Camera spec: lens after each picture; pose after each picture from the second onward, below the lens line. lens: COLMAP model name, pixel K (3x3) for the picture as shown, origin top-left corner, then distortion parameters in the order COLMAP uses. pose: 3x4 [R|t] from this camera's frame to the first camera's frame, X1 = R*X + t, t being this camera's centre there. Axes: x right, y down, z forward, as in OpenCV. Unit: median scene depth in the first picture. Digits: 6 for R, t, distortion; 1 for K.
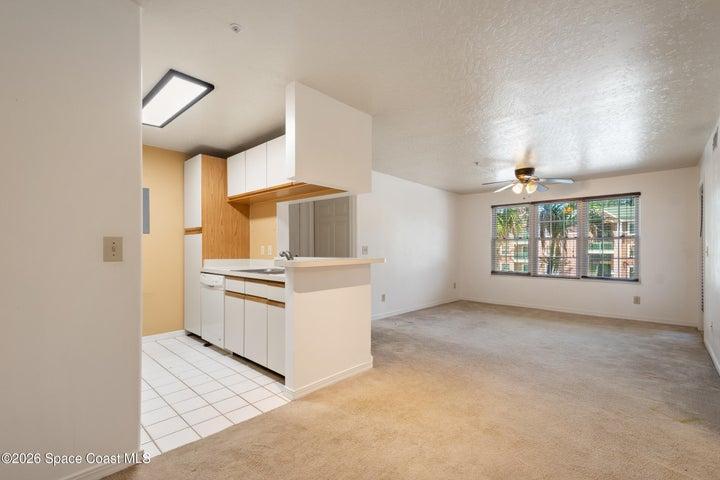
lens RADIAL K [[318.8, 0, 365.9], [0, 318.8, 249.7], [0, 0, 1]] dist [0.013755, -0.003022]
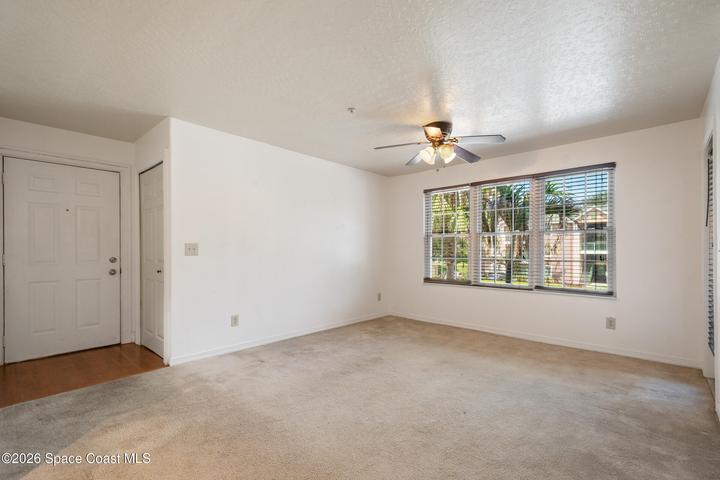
lens RADIAL K [[318.8, 0, 366.4], [0, 318.8, 250.9], [0, 0, 1]] dist [0.013755, -0.003022]
pose [[0.999987, -0.002771, 0.004374, 0.413823], [0.002771, 0.999996, -0.000011, 0.006021], [-0.004374, 0.000024, 0.999990, 0.416118]]
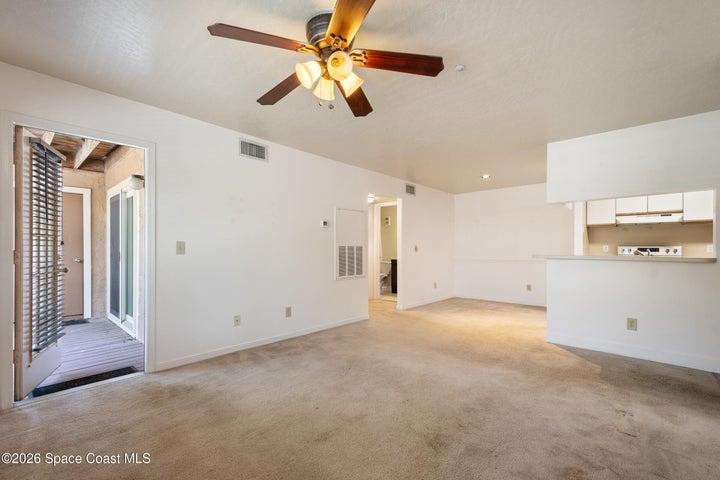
lens RADIAL K [[318.8, 0, 361.0], [0, 318.8, 245.3], [0, 0, 1]] dist [0.013755, -0.003022]
pose [[-0.999986, -0.005156, -0.001515, 0.557459], [-0.005142, 0.999942, -0.009414, 0.002326], [0.001563, -0.009406, -0.999955, 1.670126]]
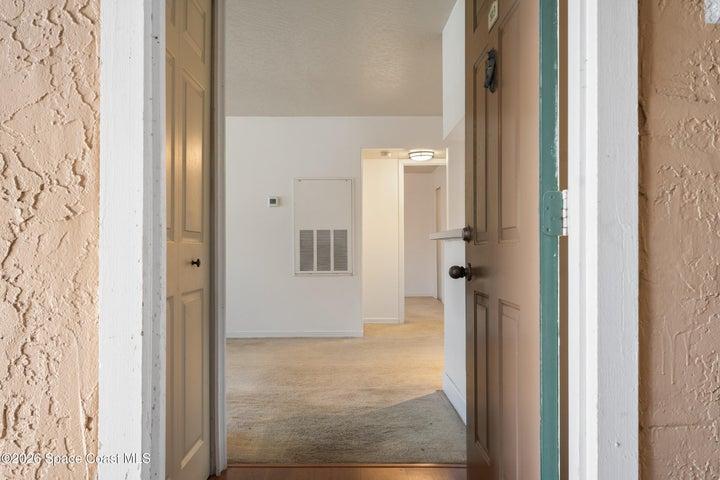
lens RADIAL K [[579.4, 0, 358.8], [0, 579.4, 245.1], [0, 0, 1]] dist [0.009303, 0.004106]
pose [[-0.687324, 0.004458, 0.726337, -0.584528], [0.003138, 0.999990, -0.003168, 0.039441], [-0.726344, 0.000102, -0.687331, 1.483568]]
